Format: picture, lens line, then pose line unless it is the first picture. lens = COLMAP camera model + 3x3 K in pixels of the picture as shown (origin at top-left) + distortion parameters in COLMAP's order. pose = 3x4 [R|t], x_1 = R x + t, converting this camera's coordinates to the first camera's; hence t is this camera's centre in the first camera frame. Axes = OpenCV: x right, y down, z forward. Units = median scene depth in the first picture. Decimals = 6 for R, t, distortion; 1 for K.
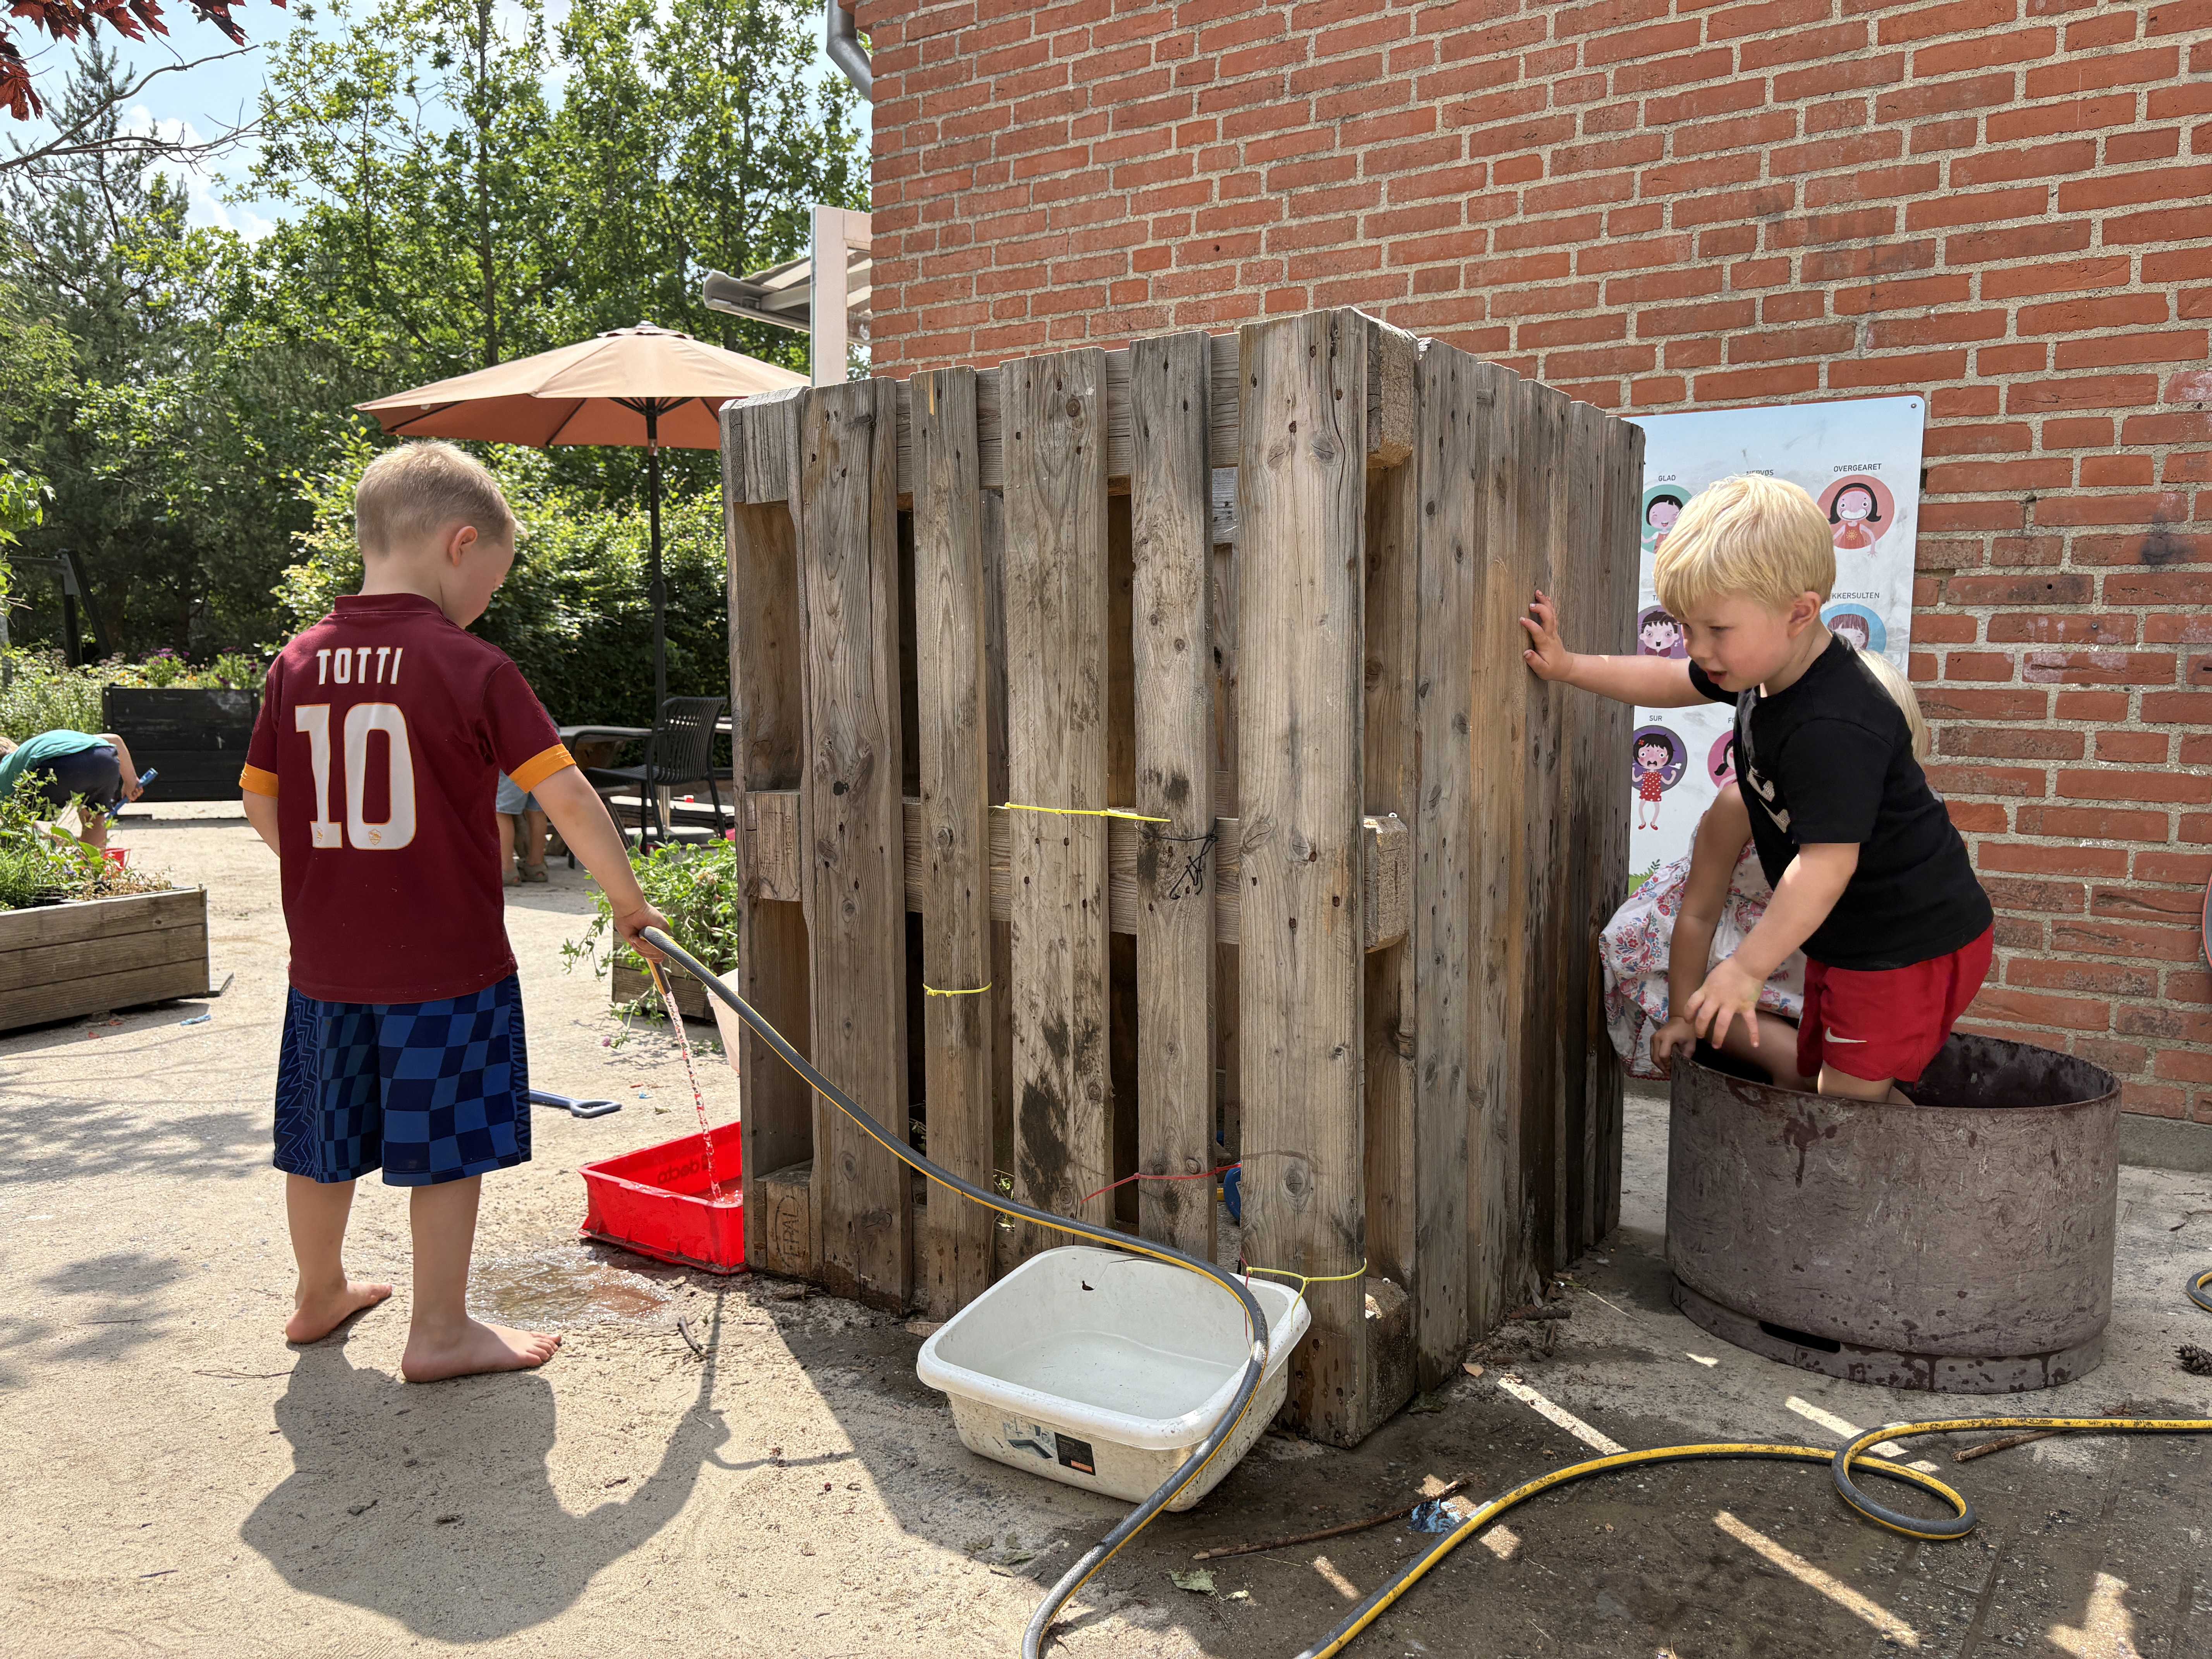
lens RADIAL K [[1619.5, 0, 1107.0], [0, 1619.5, 827.6], [0, 0, 1]] dist [0.013532, -0.011725]
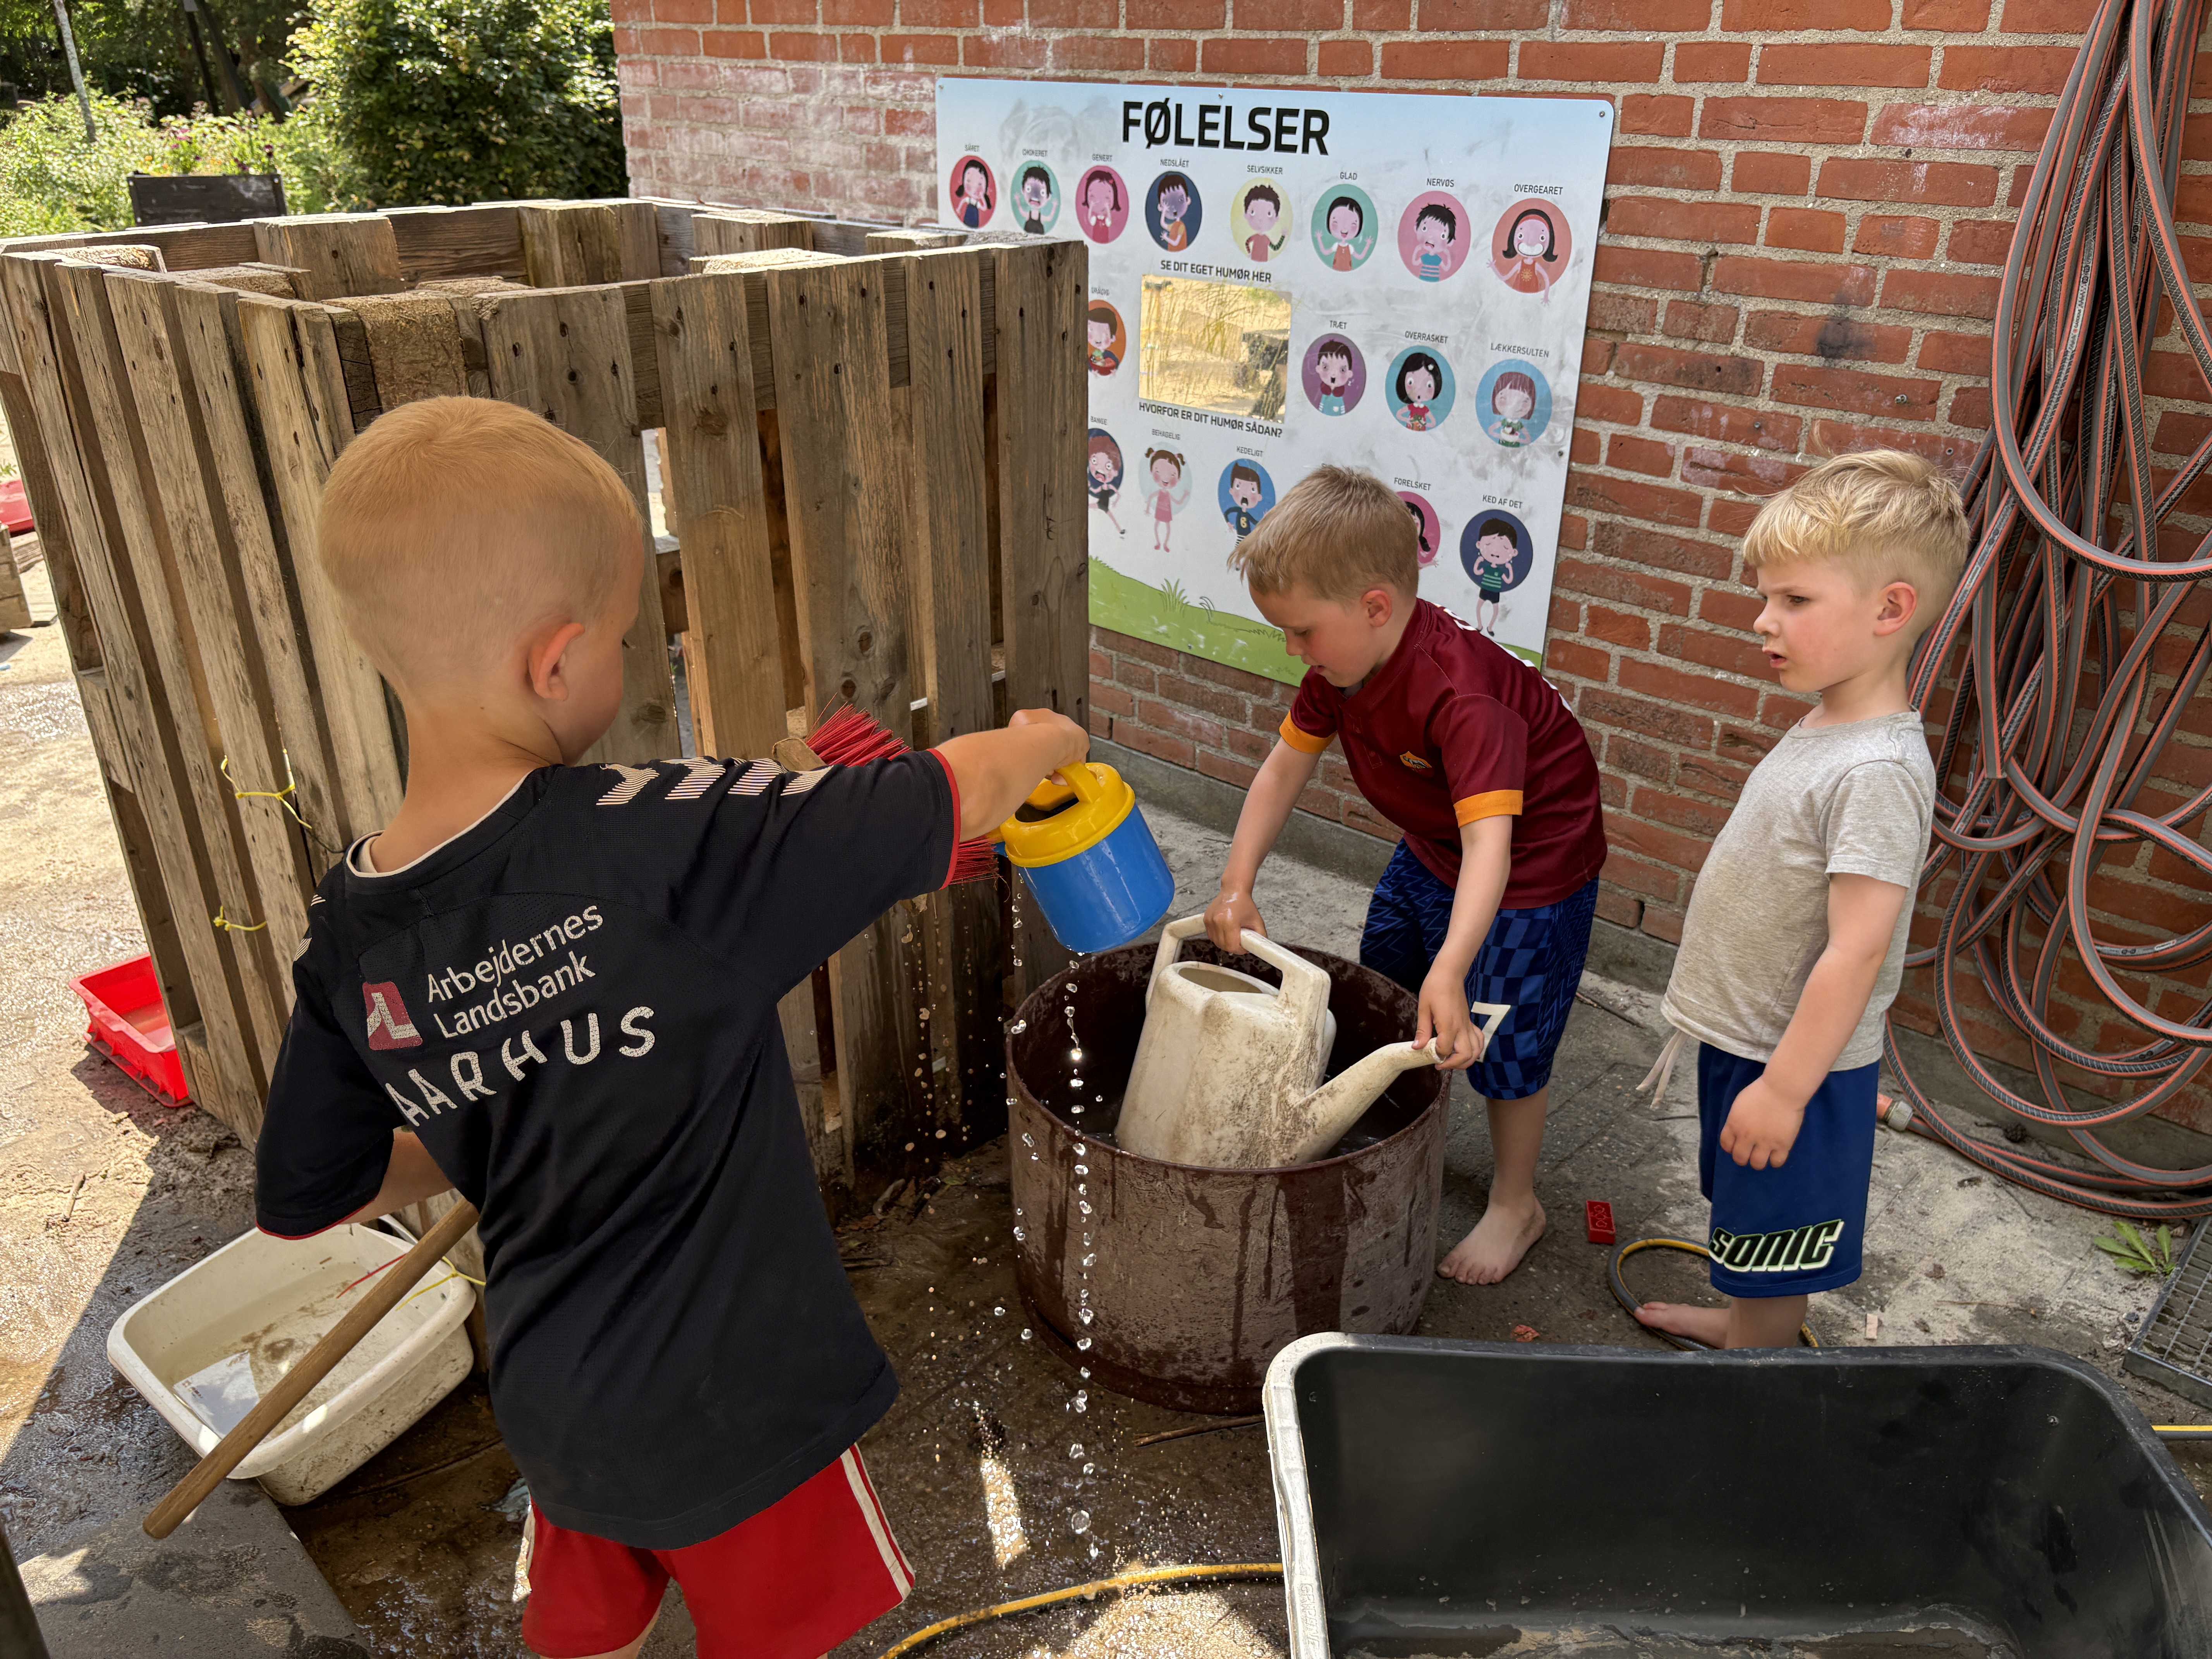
lens RADIAL K [[1619.5, 0, 1103.0], [0, 1619.5, 832.8], [0, 0, 1]] dist [0.013532, -0.011725]
pose [[0.994433, 0.042734, -0.096315, 0.352143], [-0.008691, 0.944219, 0.329204, -0.190816], [0.105010, -0.326535, 0.939334, 0.115481]]
